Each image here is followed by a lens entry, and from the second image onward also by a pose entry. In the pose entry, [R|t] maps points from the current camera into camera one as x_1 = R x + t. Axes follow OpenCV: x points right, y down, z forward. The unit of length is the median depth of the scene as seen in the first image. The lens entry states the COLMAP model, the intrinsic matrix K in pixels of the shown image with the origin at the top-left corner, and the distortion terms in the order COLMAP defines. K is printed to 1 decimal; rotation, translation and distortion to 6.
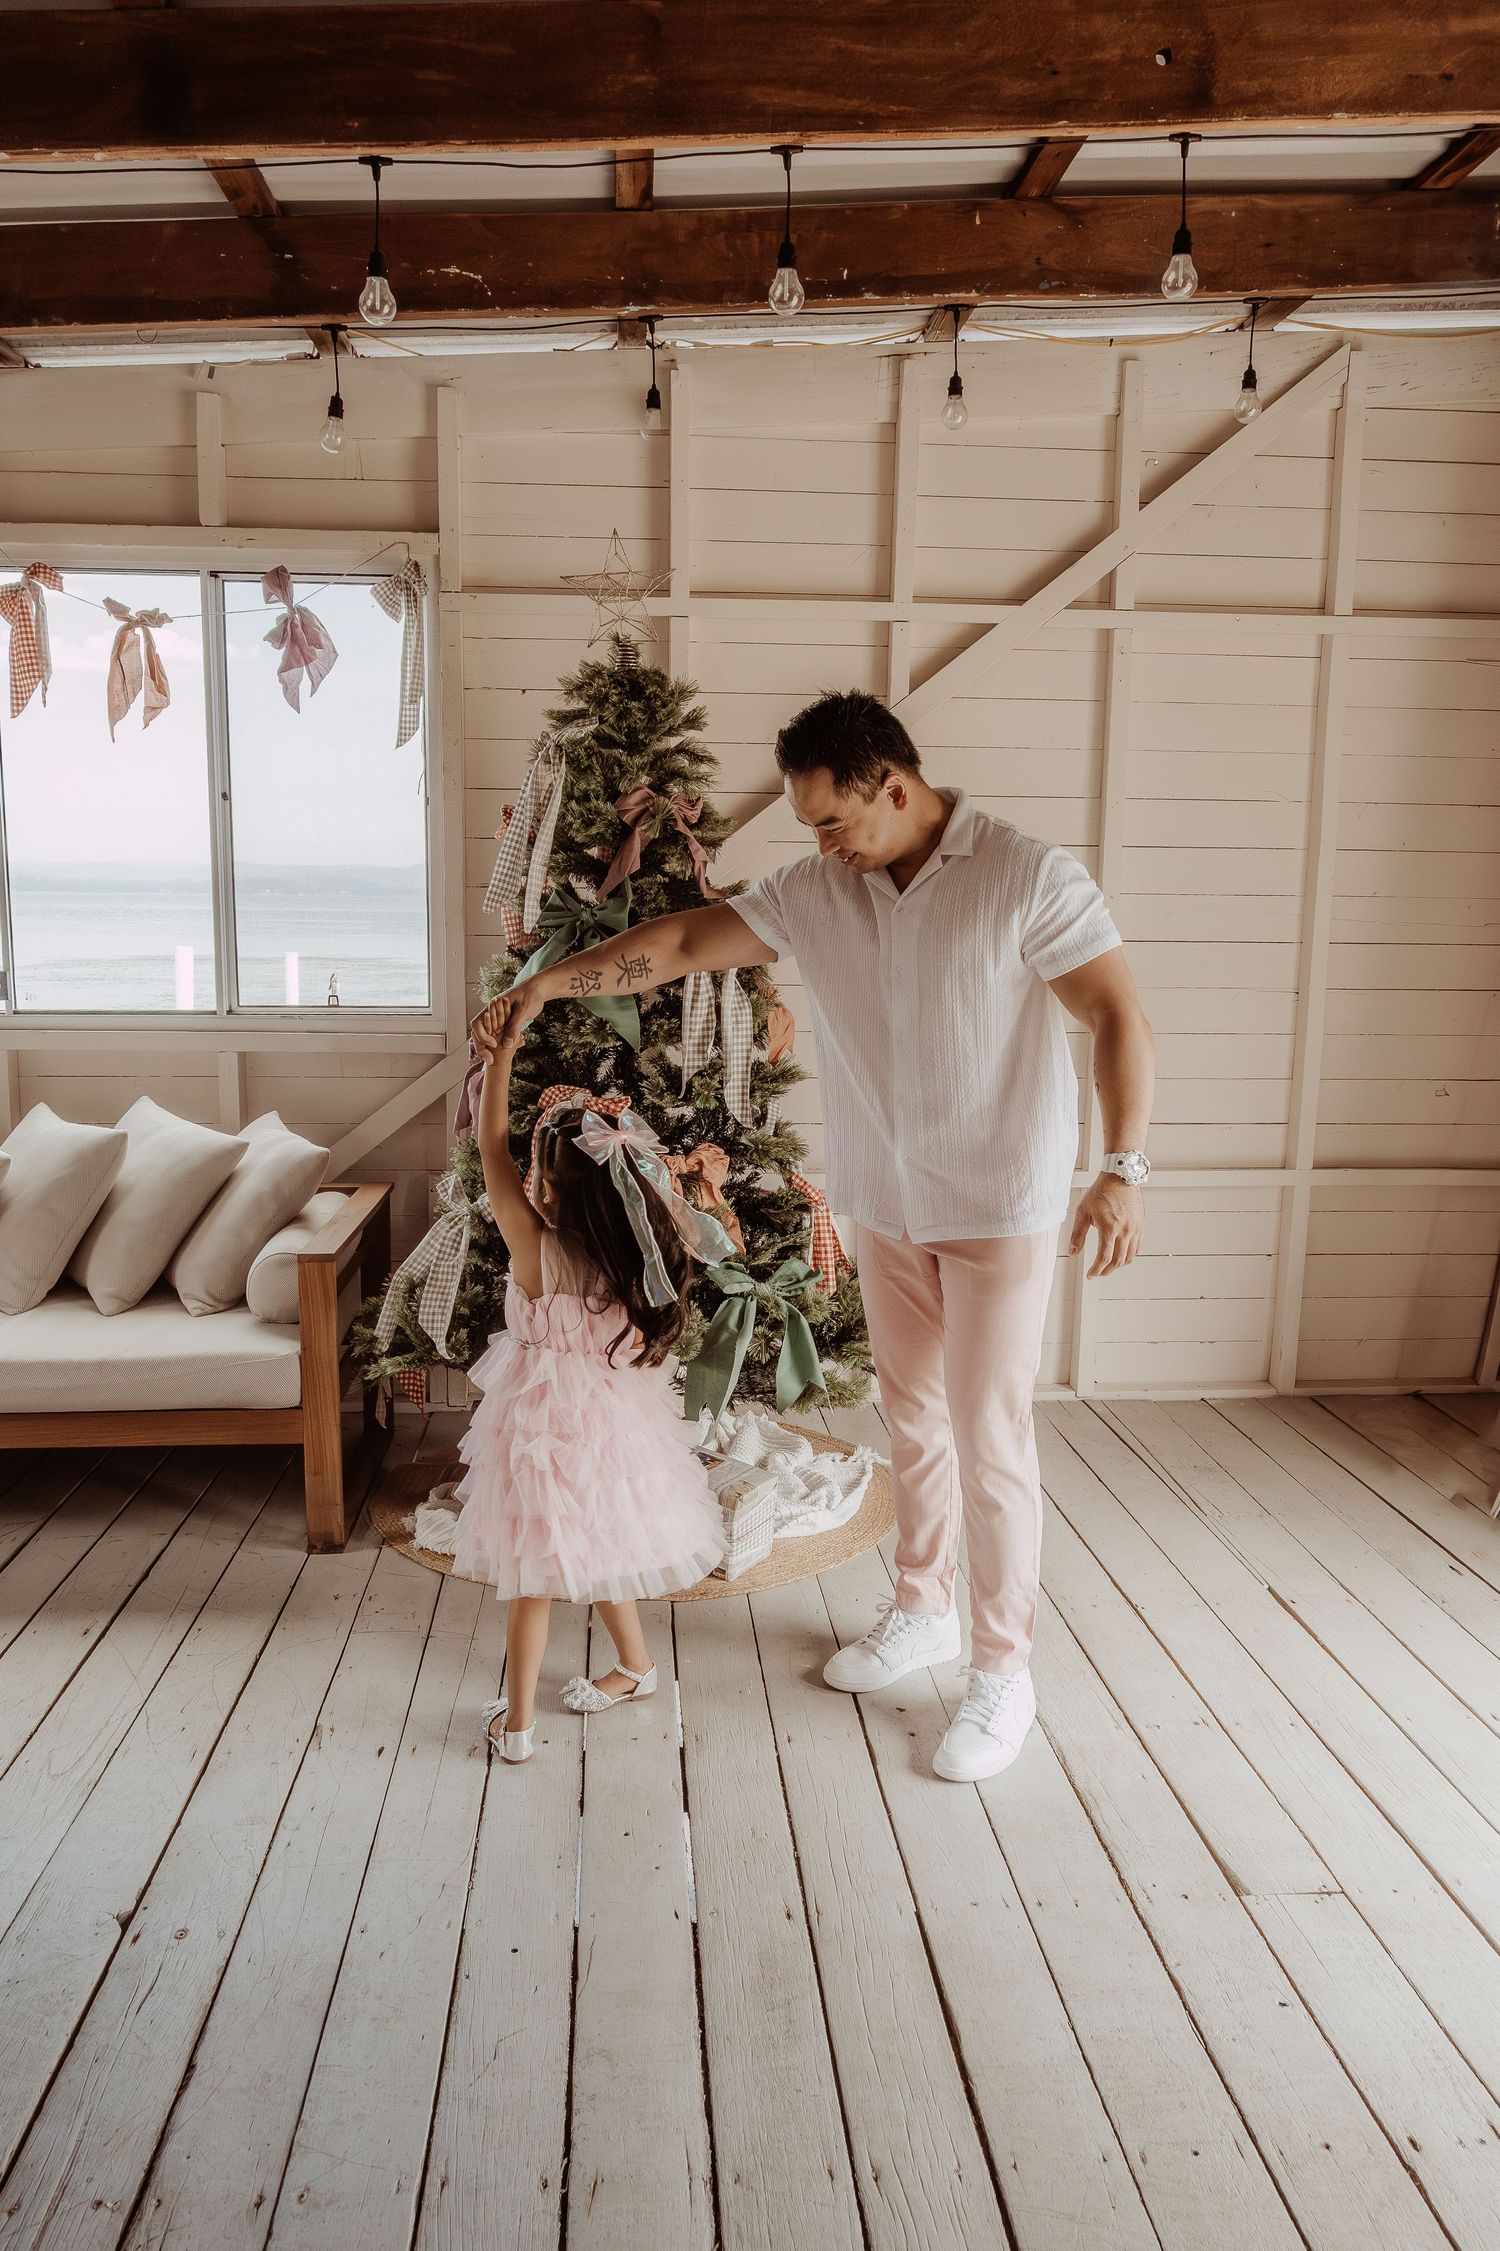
lens RADIAL K [[1584.0, 0, 748.7], [0, 1584.0, 1120.5], [0, 0, 1]] dist [-0.005730, 0.008332]
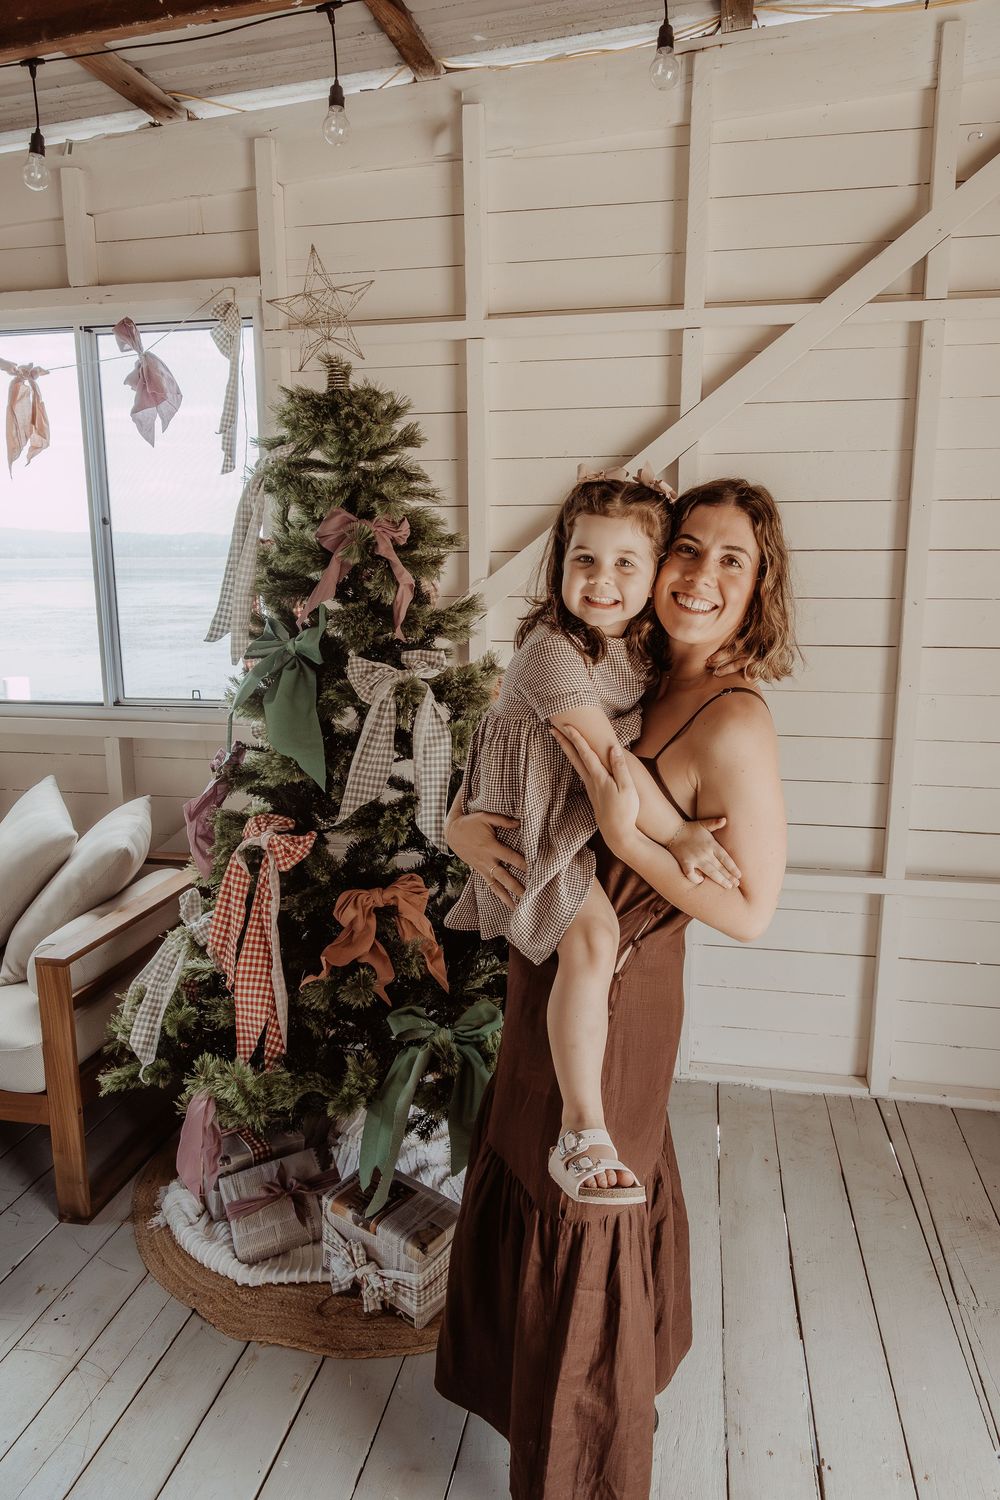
lens RADIAL K [[1055.5, 0, 499.1], [0, 1055.5, 746.7], [0, 0, 1]] dist [-0.005730, 0.008332]
pose [[0.962658, 0.032740, -0.268733, 0.171559], [-0.022437, 0.998894, 0.041323, -0.078969], [0.269788, -0.033750, 0.962328, 0.328658]]
